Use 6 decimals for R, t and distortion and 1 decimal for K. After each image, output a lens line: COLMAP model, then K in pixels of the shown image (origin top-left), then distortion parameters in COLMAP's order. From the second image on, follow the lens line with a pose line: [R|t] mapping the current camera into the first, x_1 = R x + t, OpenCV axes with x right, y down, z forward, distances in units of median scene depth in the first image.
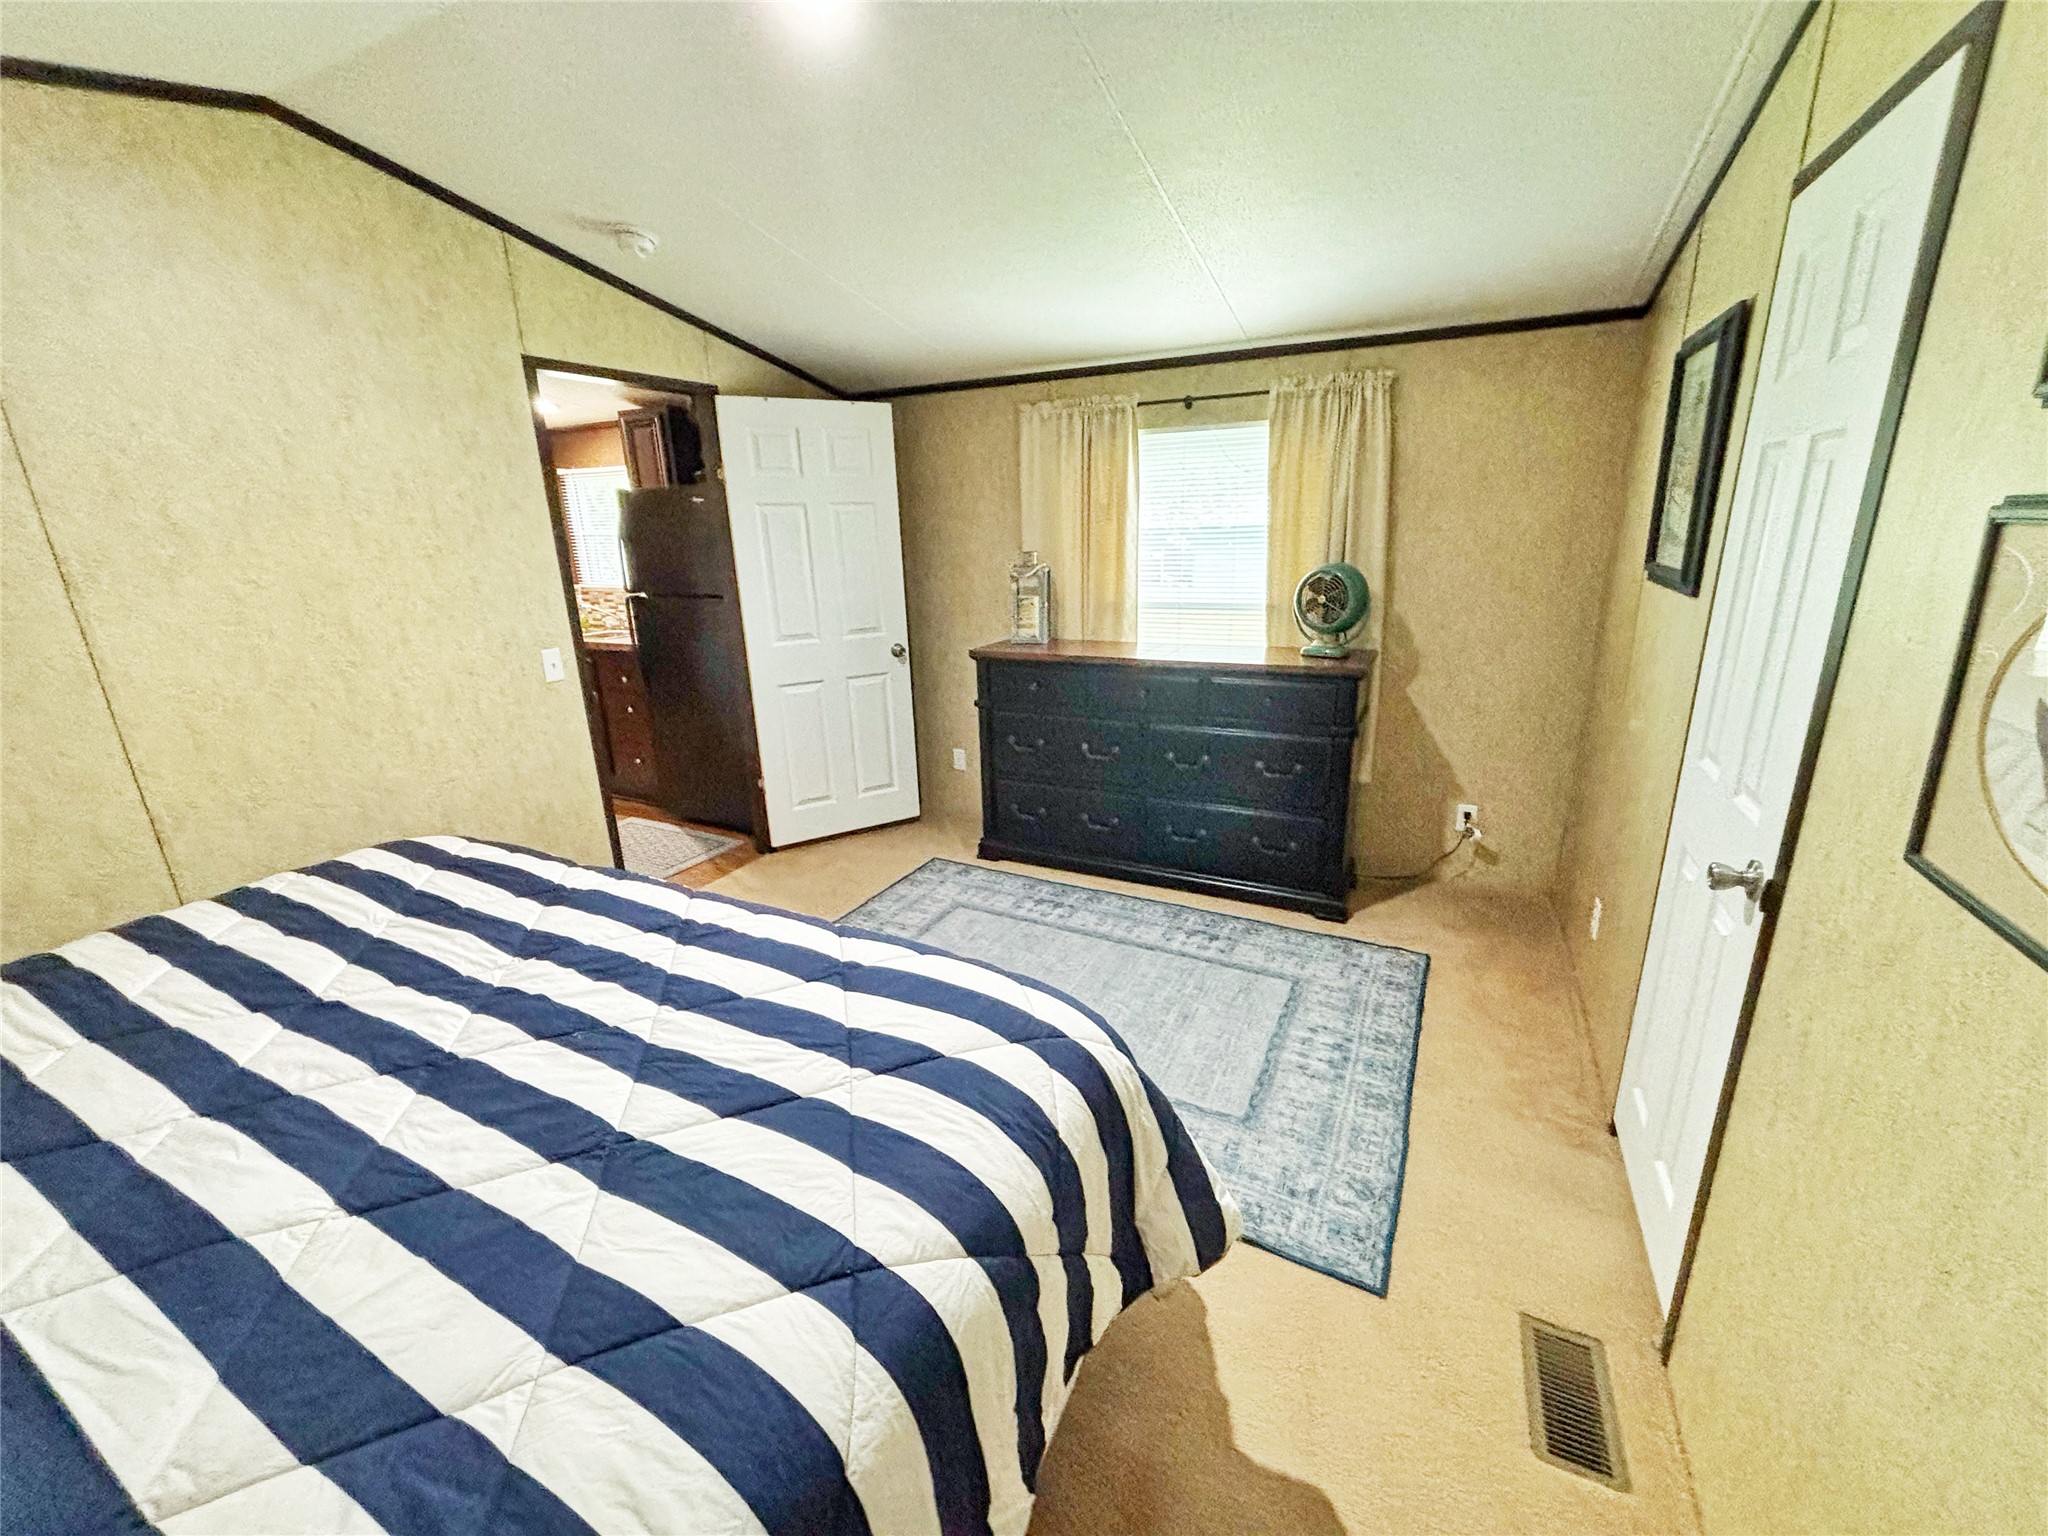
lens RADIAL K [[826.6, 0, 1017.1], [0, 826.6, 765.3], [0, 0, 1]] dist [0.001141, 0.002478]
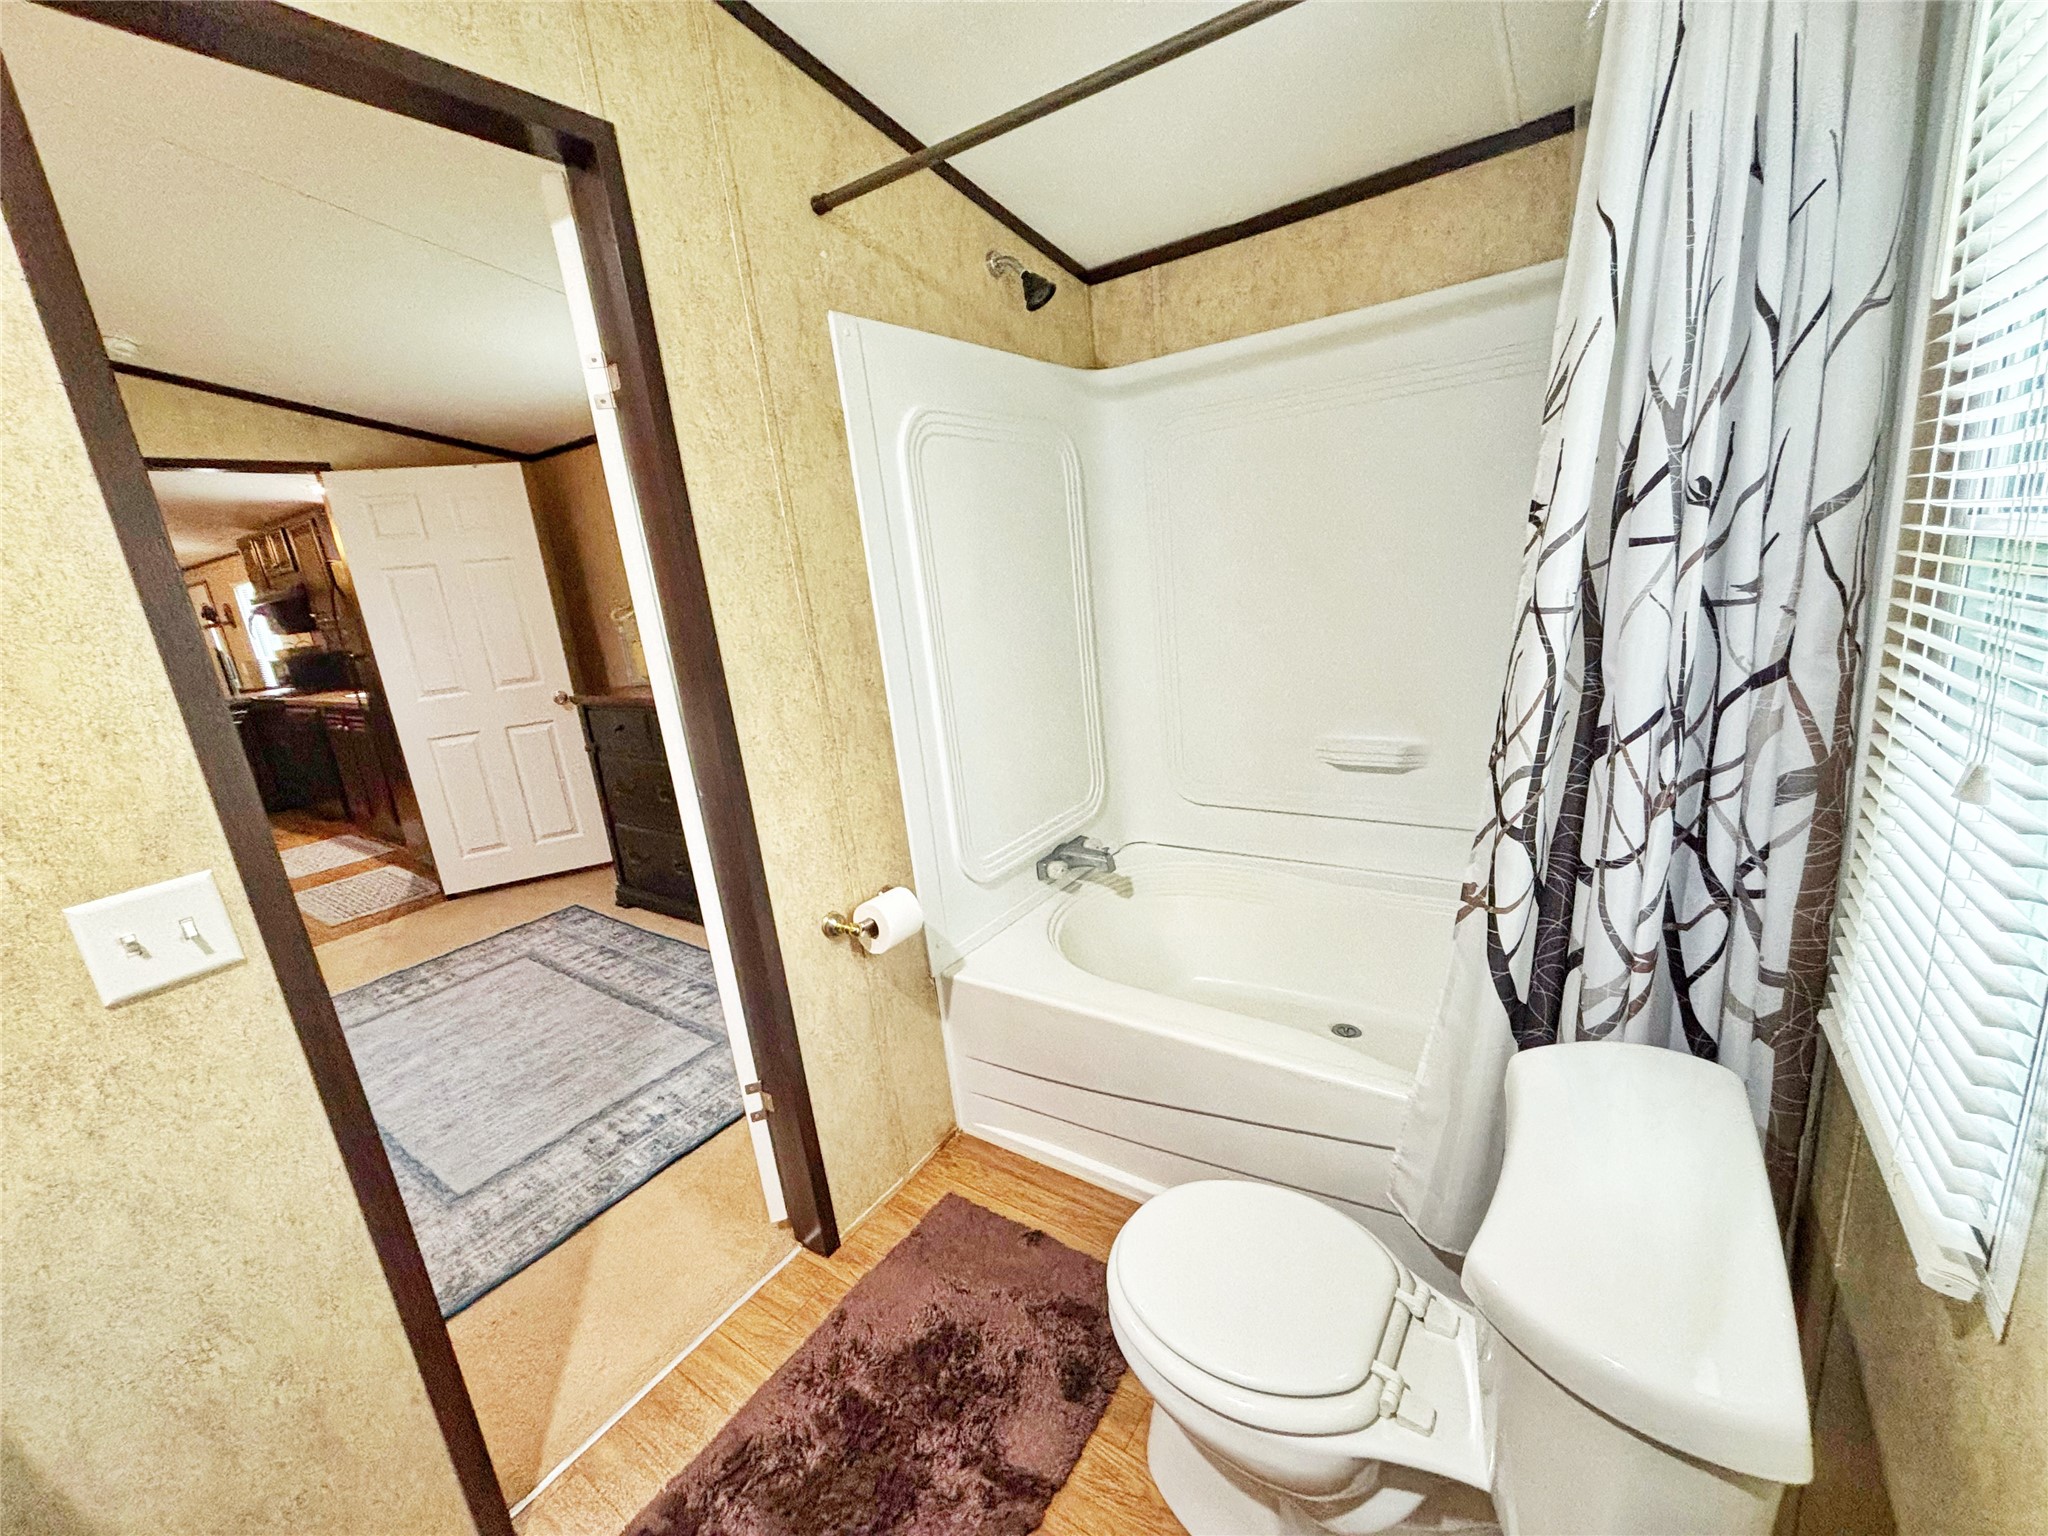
lens RADIAL K [[826.6, 0, 1025.2], [0, 826.6, 764.9], [0, 0, 1]] dist [0.001141, 0.002478]
pose [[0.992318, -0.023996, -0.121360, 0.585803], [0.019803, 0.999169, -0.035635, -0.011508], [0.122115, 0.032958, 0.991969, 0.068049]]
